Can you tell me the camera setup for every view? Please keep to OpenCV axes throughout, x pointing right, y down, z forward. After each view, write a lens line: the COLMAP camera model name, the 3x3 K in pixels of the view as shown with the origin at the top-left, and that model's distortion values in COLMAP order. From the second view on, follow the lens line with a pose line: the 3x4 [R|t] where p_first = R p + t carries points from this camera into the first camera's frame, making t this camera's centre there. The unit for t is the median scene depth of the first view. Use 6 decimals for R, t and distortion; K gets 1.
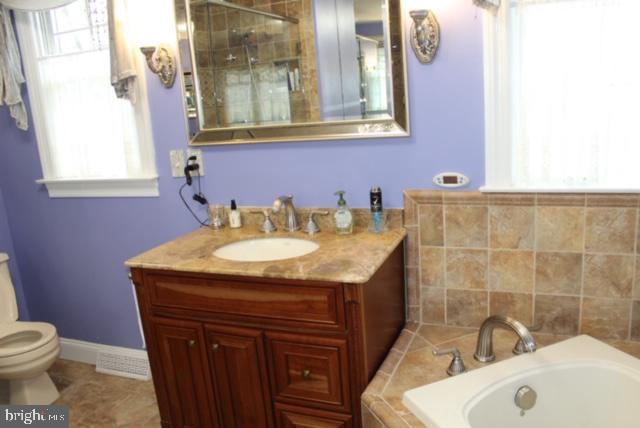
lens RADIAL K [[525.7, 0, 322.9], [0, 525.7, 224.0], [0, 0, 1]] dist [-0.173224, 0.142729]
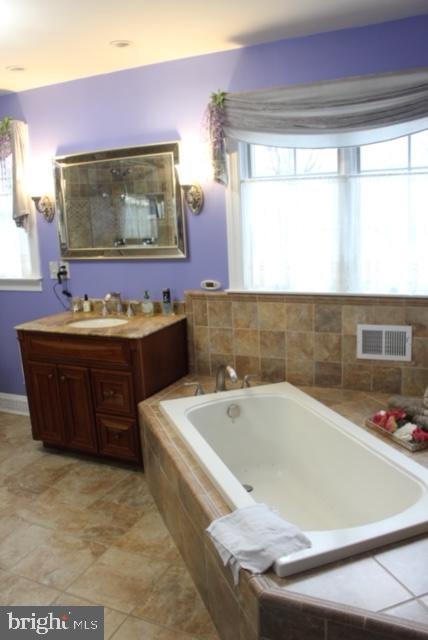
lens RADIAL K [[525.7, 0, 235.4], [0, 525.7, 322.4], [0, 0, 1]] dist [-0.173224, 0.142729]
pose [[0.999288, 0.036562, -0.009363, 0.320248], [-0.036830, 0.998866, -0.030184, 0.074302], [0.008249, 0.030507, 0.999501, -0.604010]]
